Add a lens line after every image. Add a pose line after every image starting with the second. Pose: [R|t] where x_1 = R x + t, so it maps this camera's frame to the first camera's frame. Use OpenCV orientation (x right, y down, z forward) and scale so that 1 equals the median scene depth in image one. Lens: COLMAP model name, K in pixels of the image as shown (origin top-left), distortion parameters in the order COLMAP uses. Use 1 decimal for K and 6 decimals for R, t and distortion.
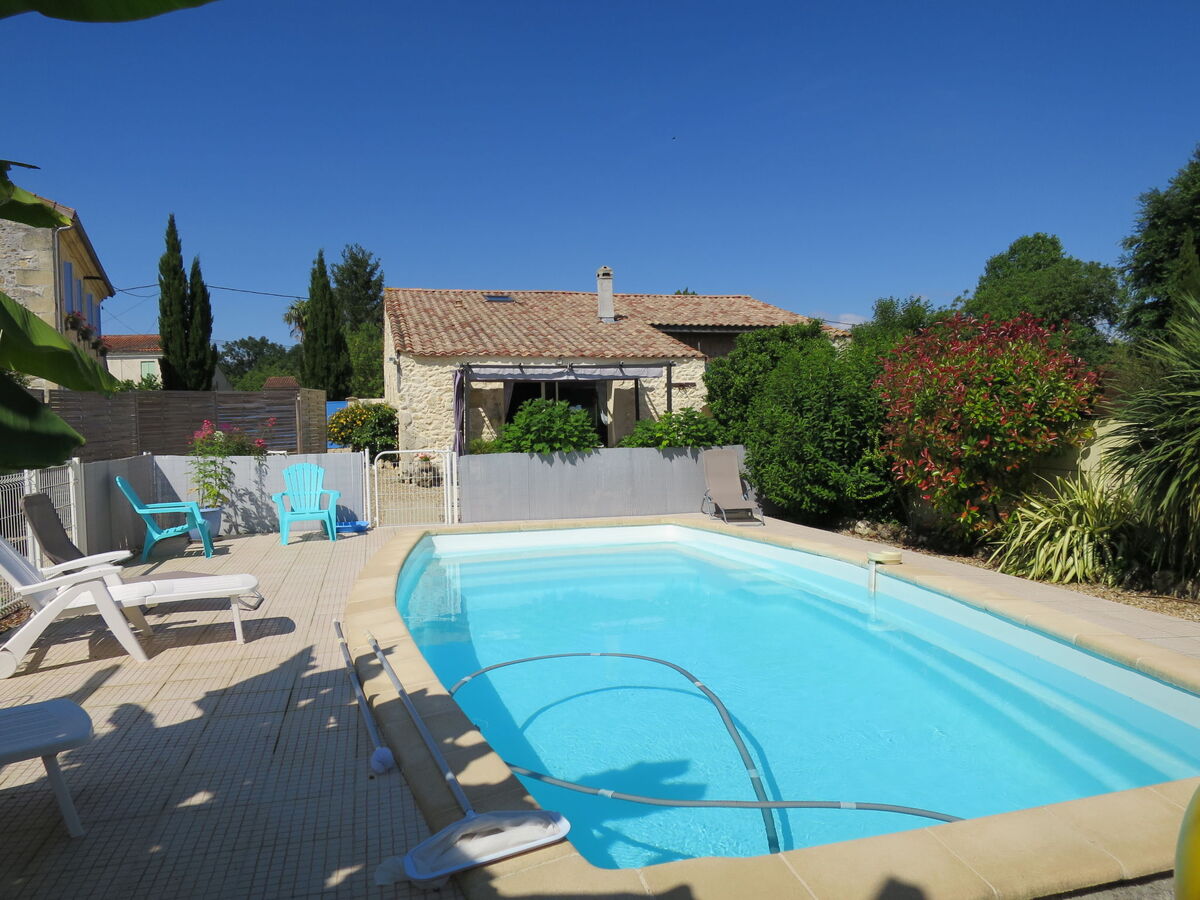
lens RADIAL K [[902.3, 0, 587.6], [0, 902.3, 444.2], [0, 0, 1]] dist [-0.046852, 0.002037]
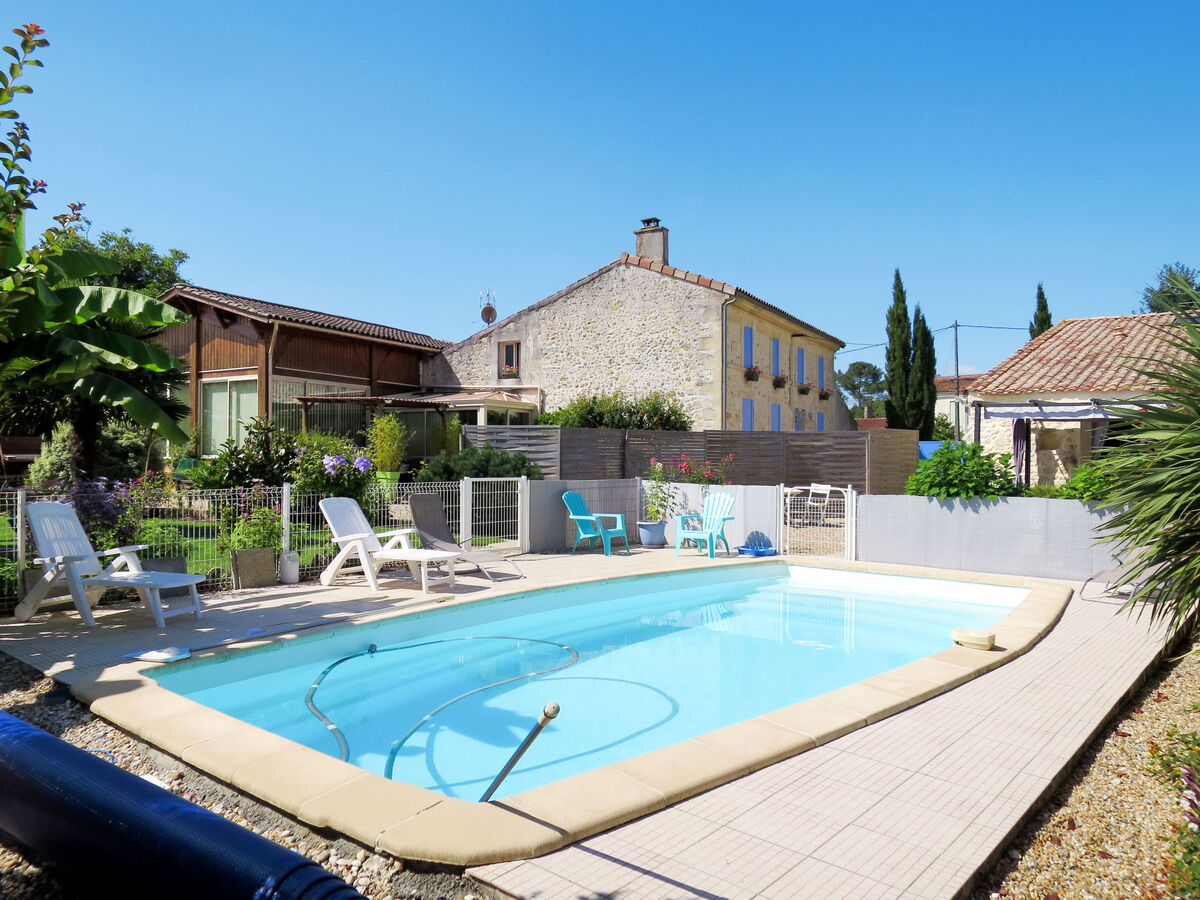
lens RADIAL K [[902.3, 0, 587.6], [0, 902.3, 444.2], [0, 0, 1]] dist [-0.046852, 0.002037]
pose [[0.567660, 0.012711, -0.823165, 0.352462], [-0.046418, 0.998784, -0.016587, -0.009264], [0.821953, 0.047626, 0.567560, 0.106130]]
